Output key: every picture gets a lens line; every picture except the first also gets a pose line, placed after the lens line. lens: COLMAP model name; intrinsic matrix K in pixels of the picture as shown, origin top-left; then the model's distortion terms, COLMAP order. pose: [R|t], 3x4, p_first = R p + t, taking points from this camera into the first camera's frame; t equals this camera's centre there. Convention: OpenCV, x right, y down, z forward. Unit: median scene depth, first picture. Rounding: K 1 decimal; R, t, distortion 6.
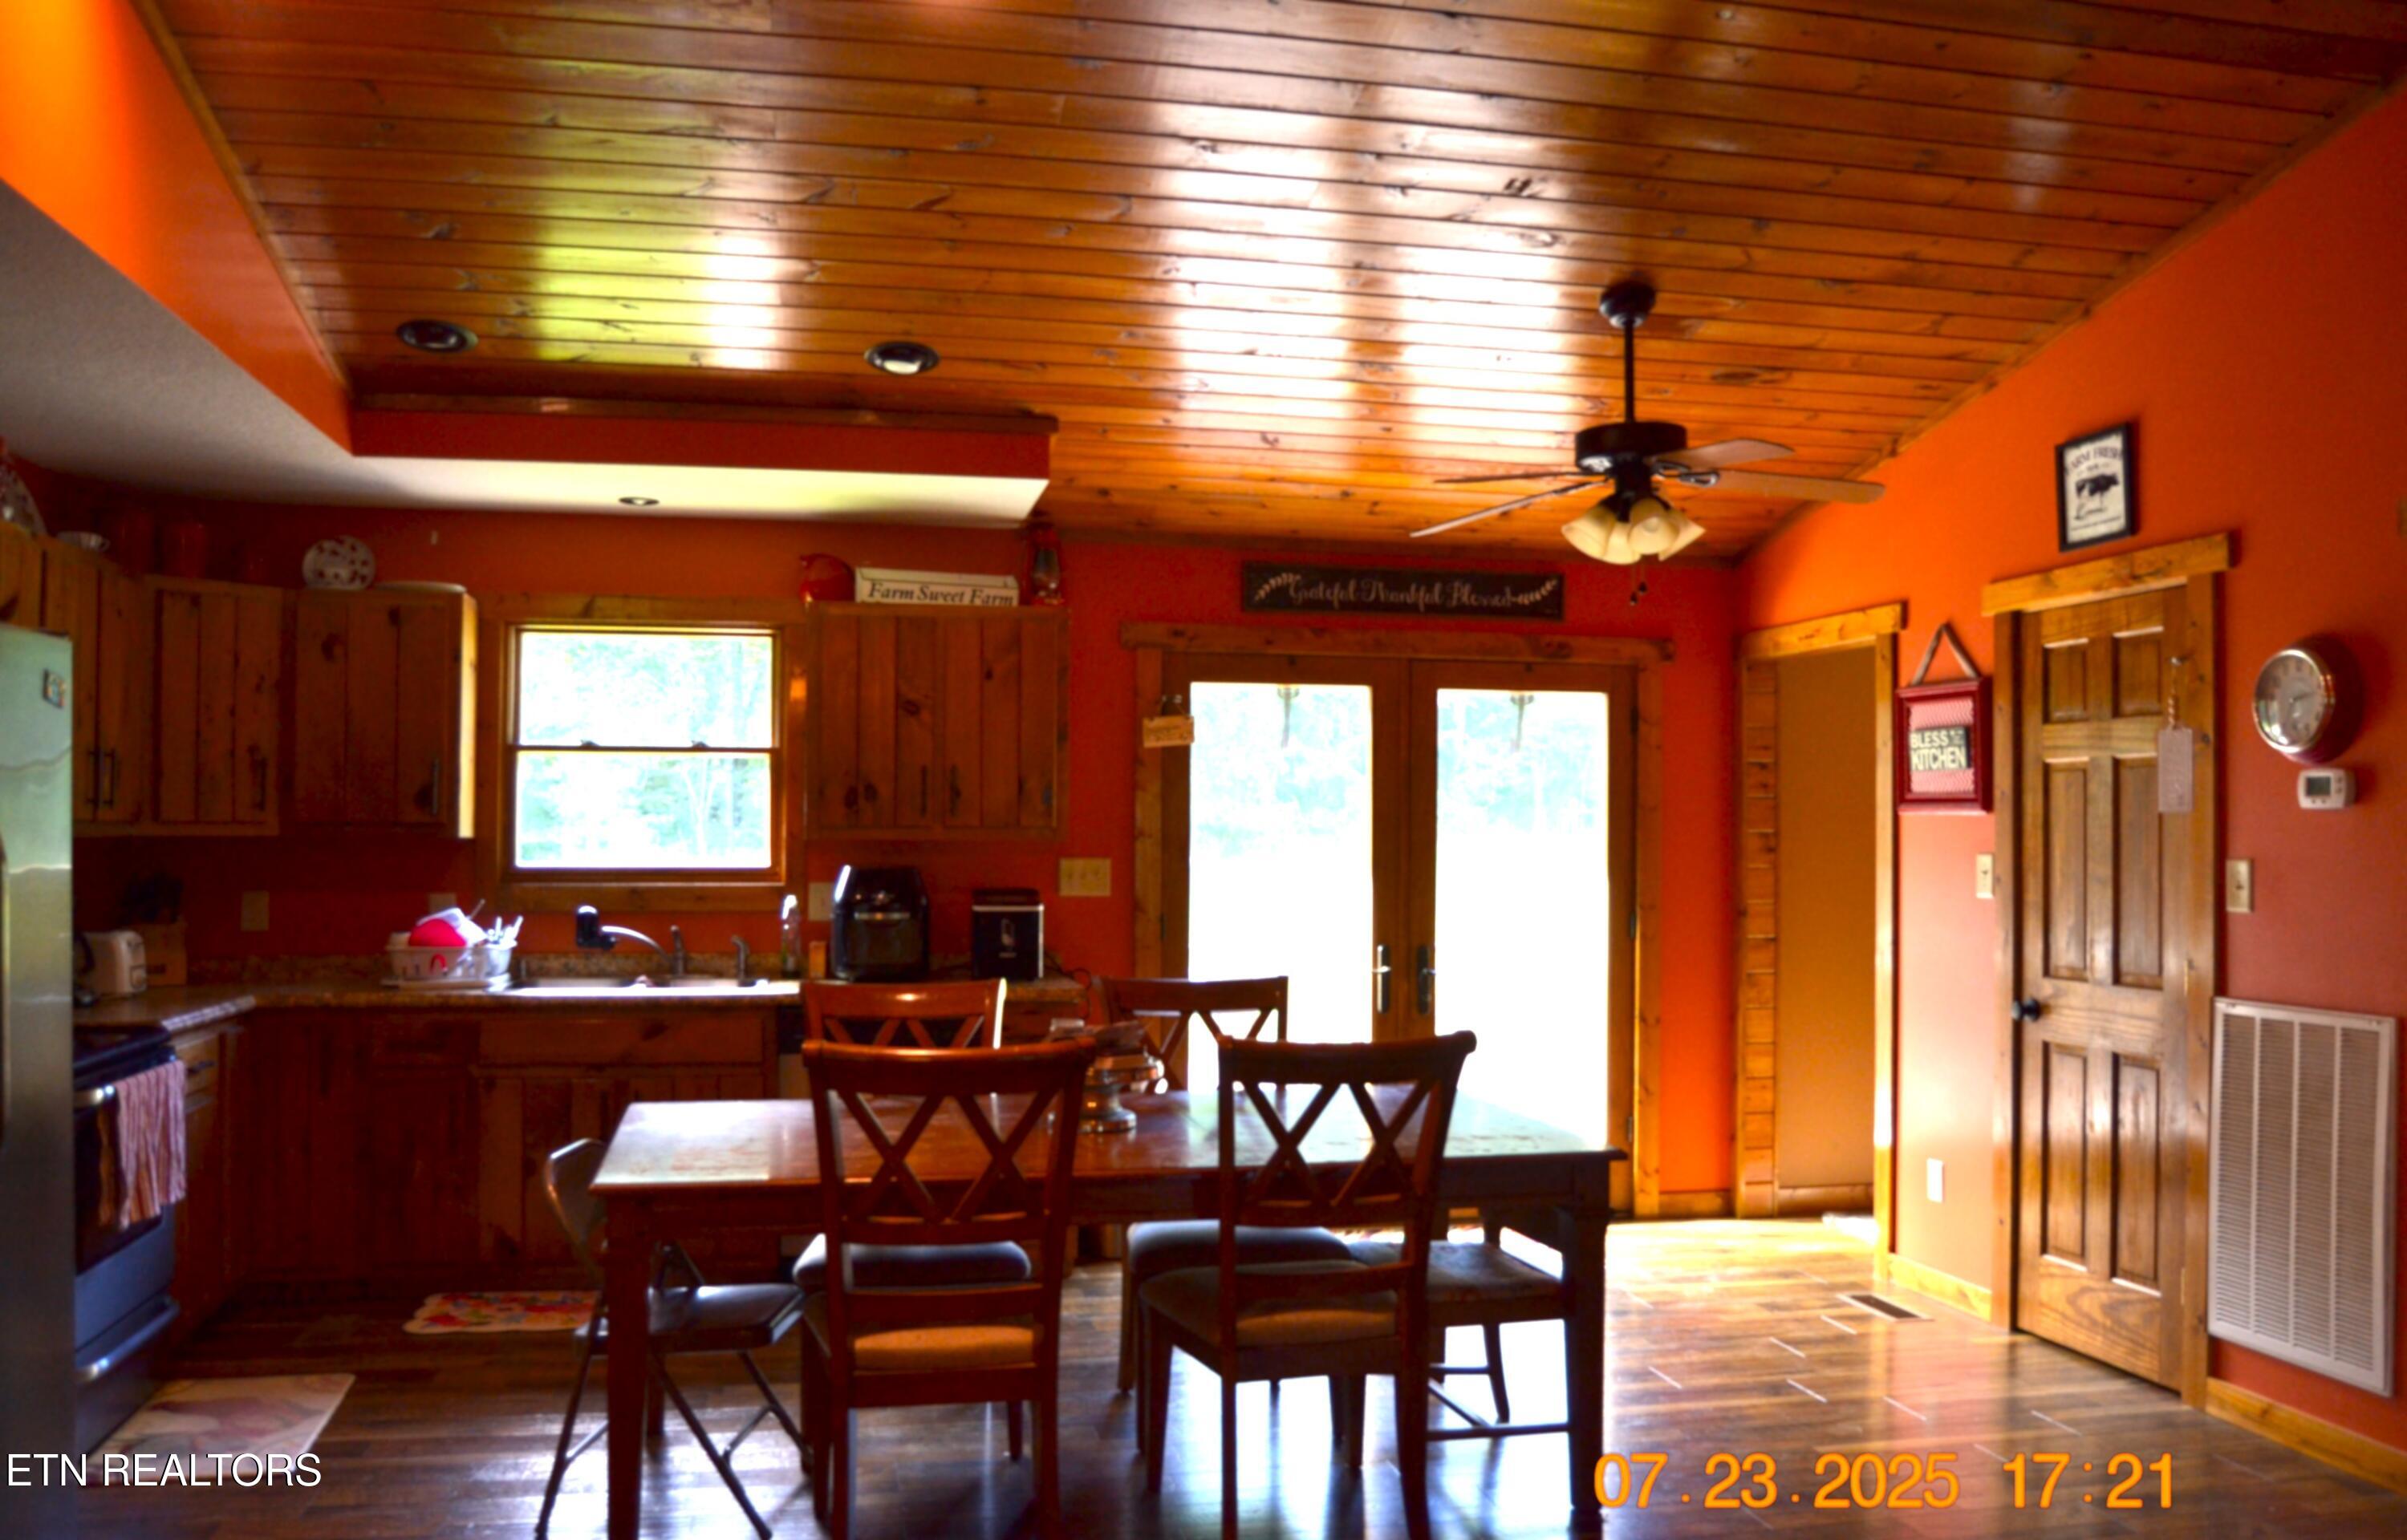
lens RADIAL K [[1930.5, 0, 1208.6], [0, 1930.5, 782.1], [0, 0, 1]] dist [-0.090119, 0.042263]
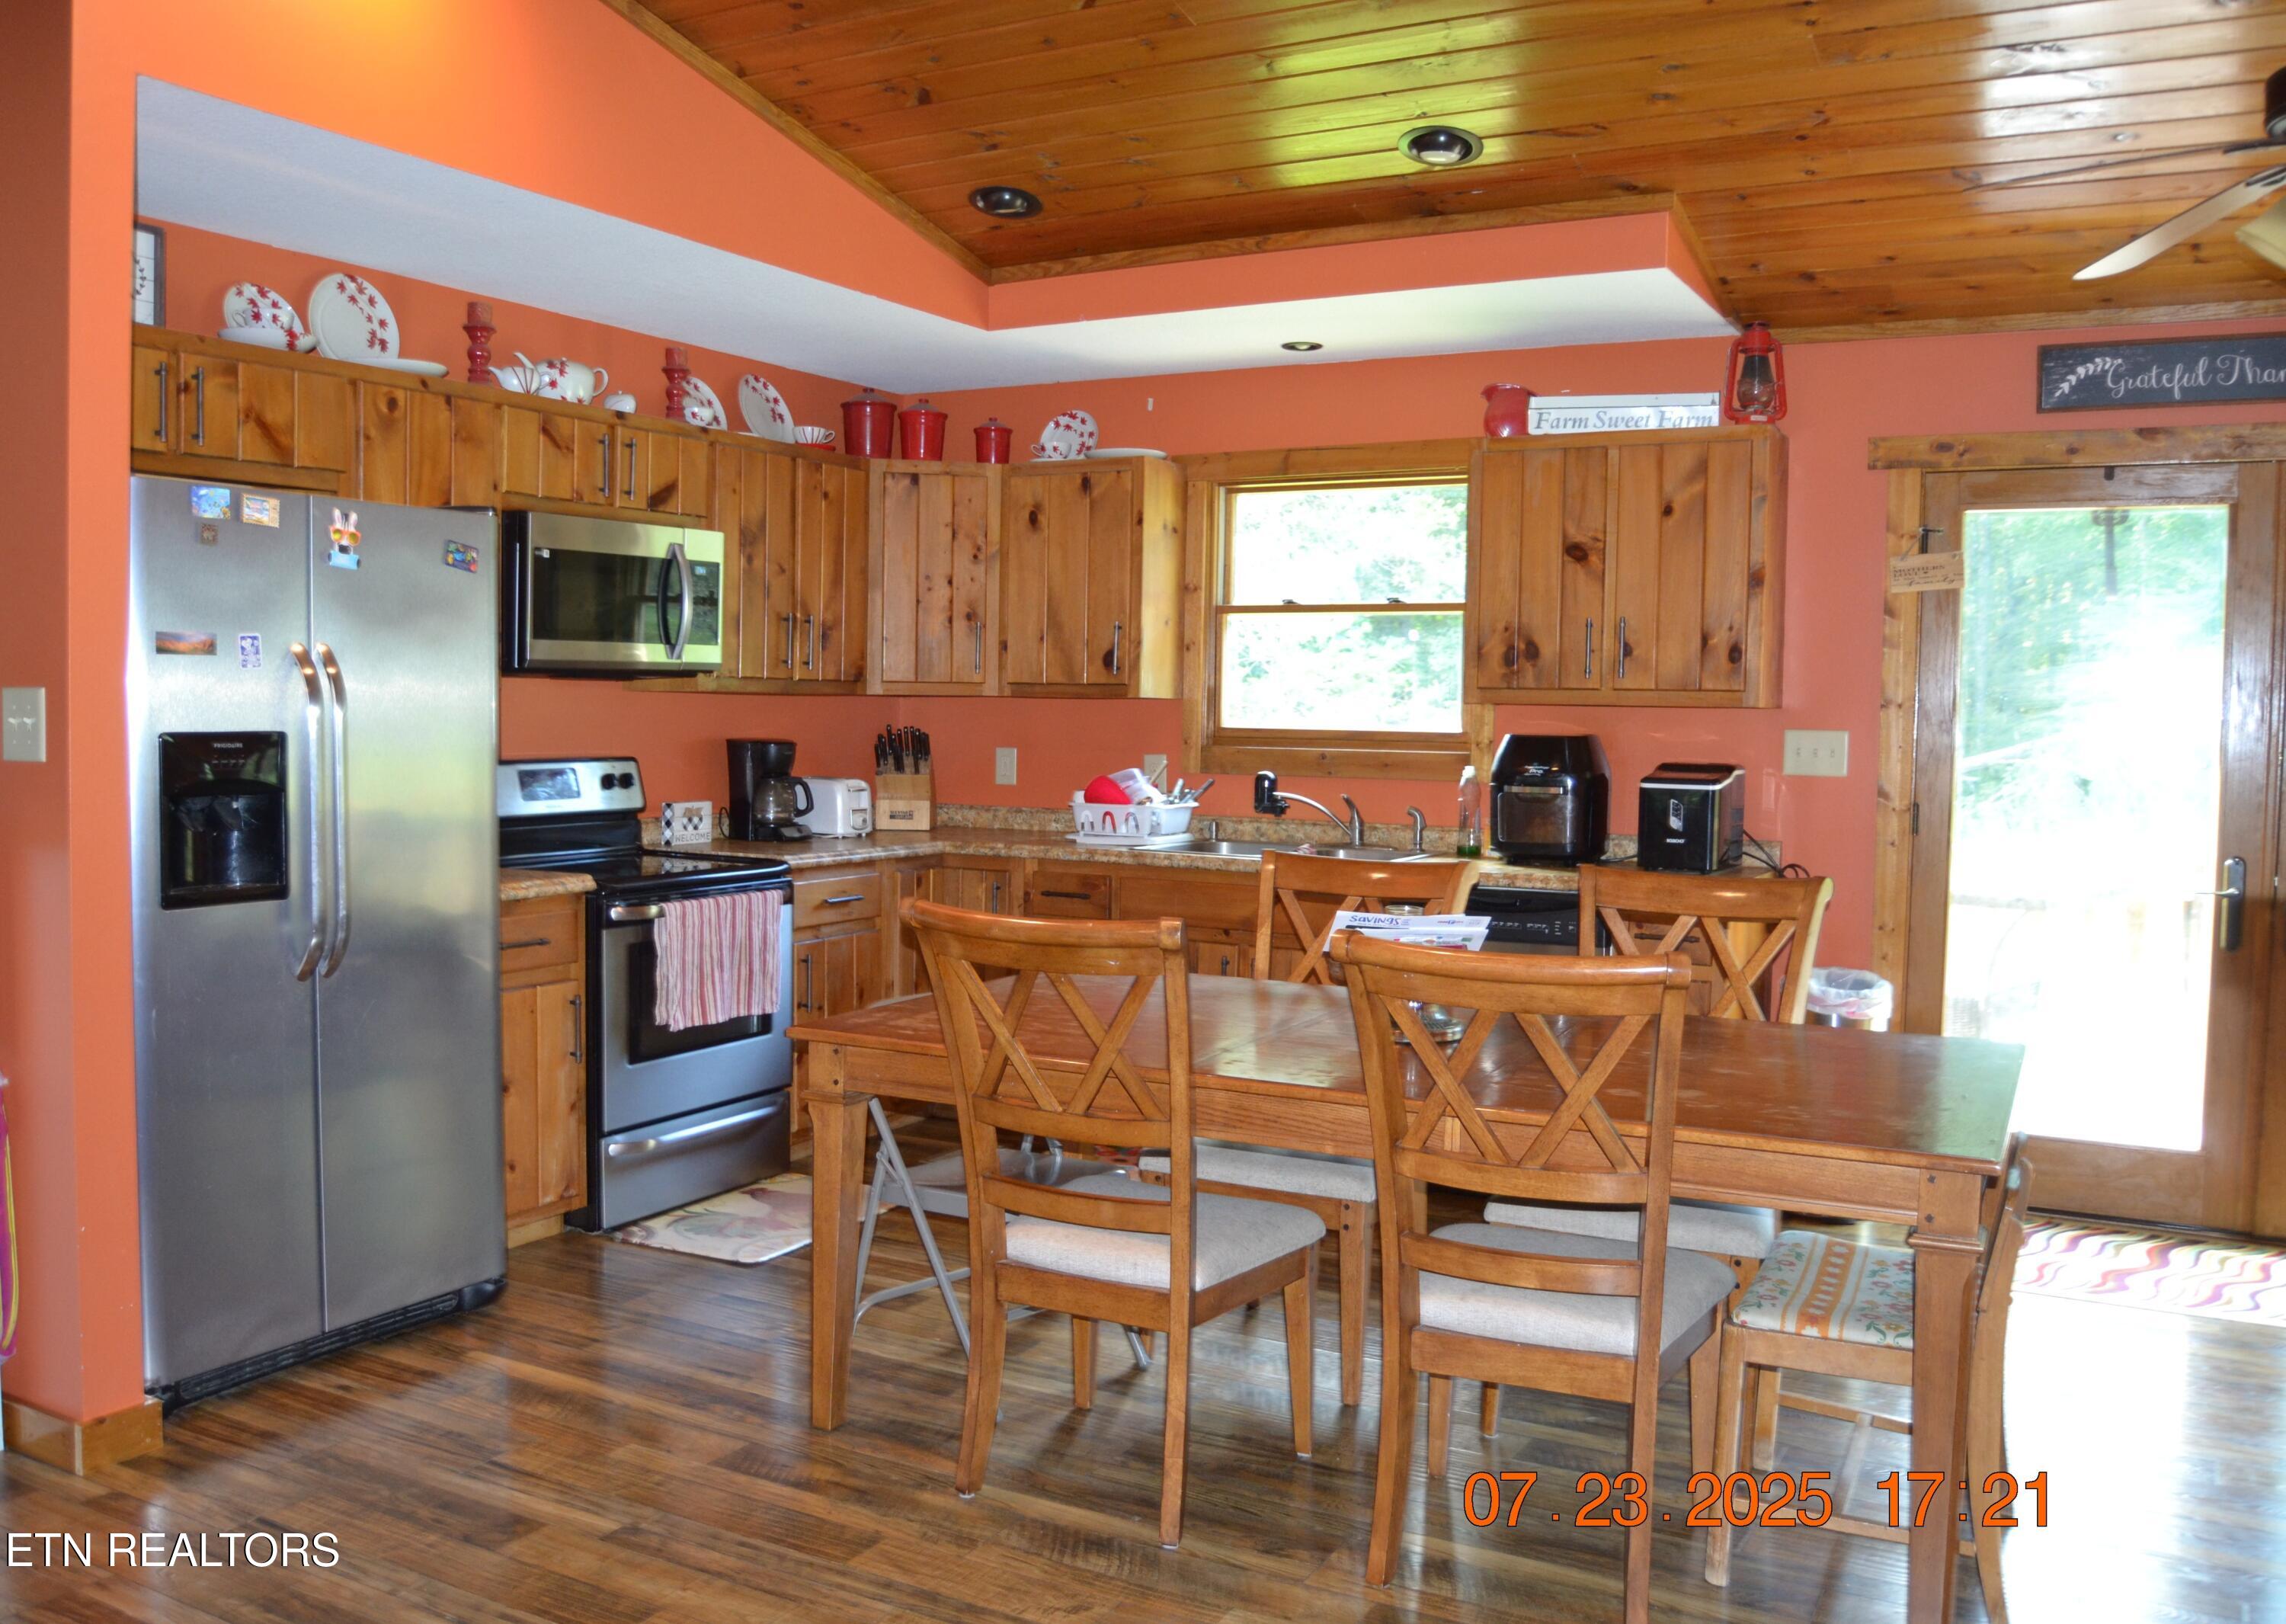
lens RADIAL K [[1946.8, 0, 1067.0], [0, 1946.8, 799.1], [0, 0, 1]] dist [-0.094382, 0.035448]
pose [[0.745194, 0.038845, -0.665716, 0.277005], [0.006282, 0.997849, 0.065257, 0.015030], [0.666818, -0.052811, 0.743347, 0.203719]]
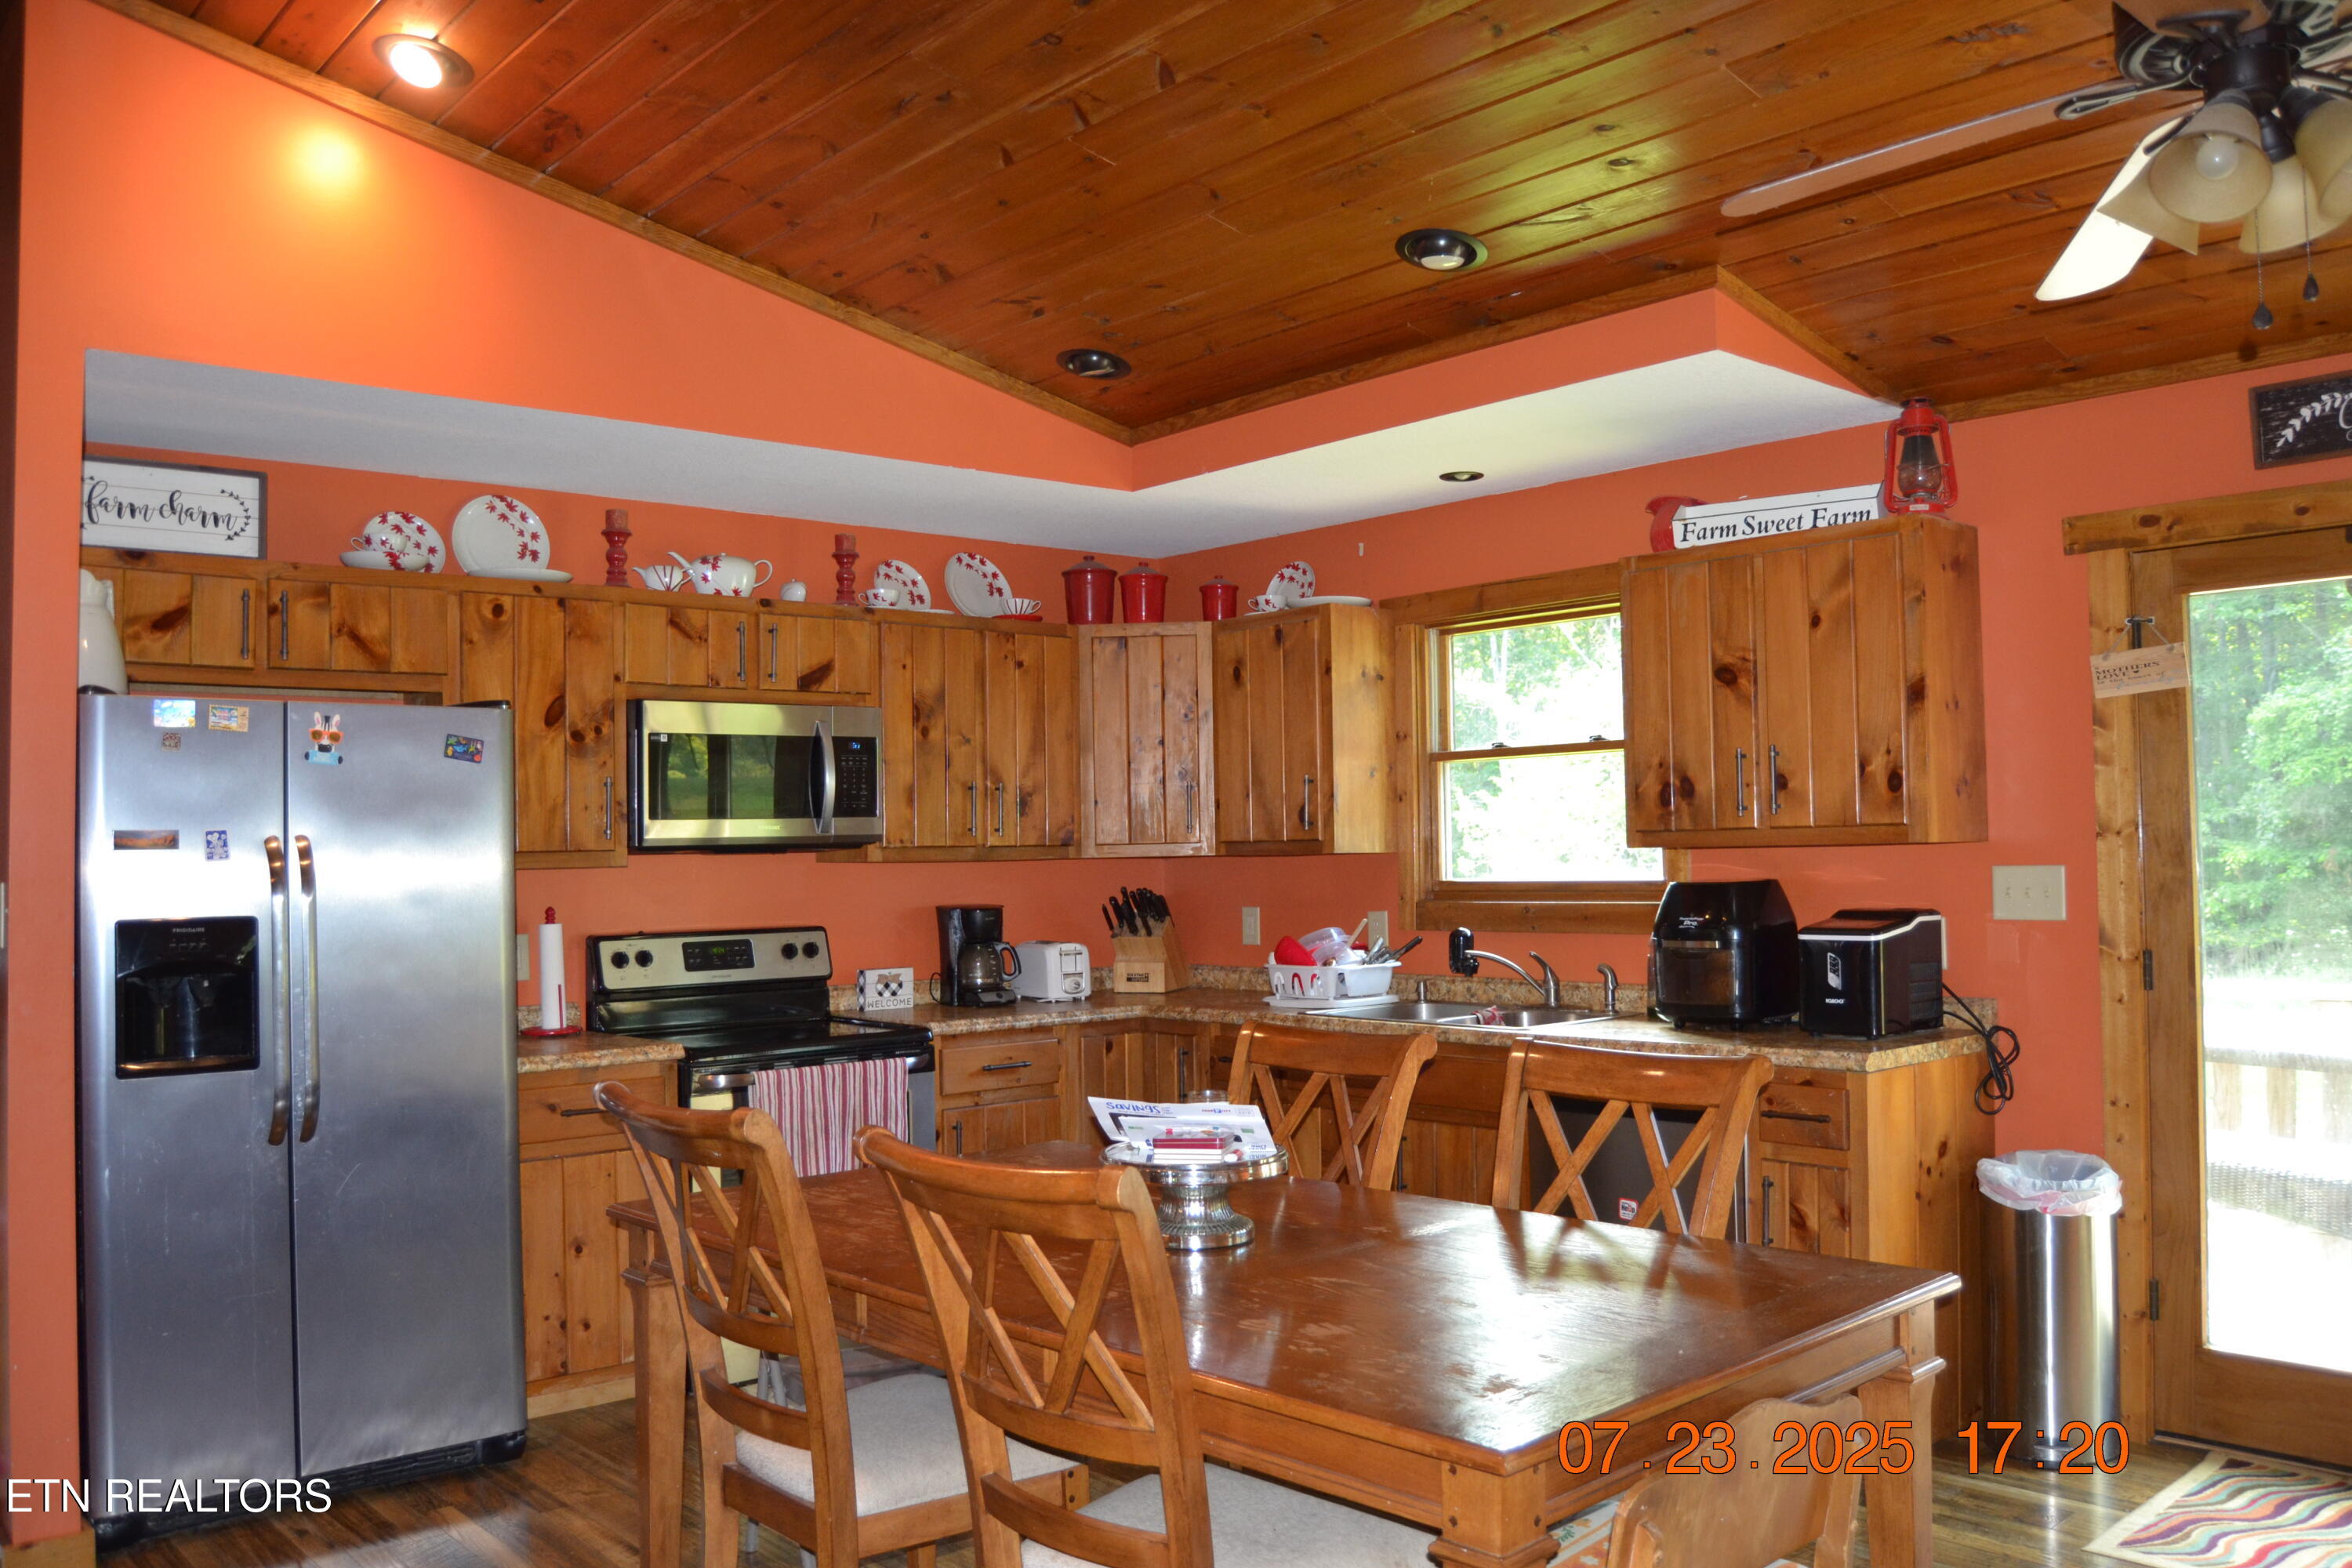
lens RADIAL K [[1871.8, 0, 1166.4], [0, 1871.8, 776.2], [0, 0, 1]] dist [-0.092533, 0.026094]
pose [[0.493324, -0.050427, -0.868382, 0.405942], [0.043352, 0.998503, -0.033355, 0.018052], [0.868764, -0.021191, 0.494772, 0.463937]]
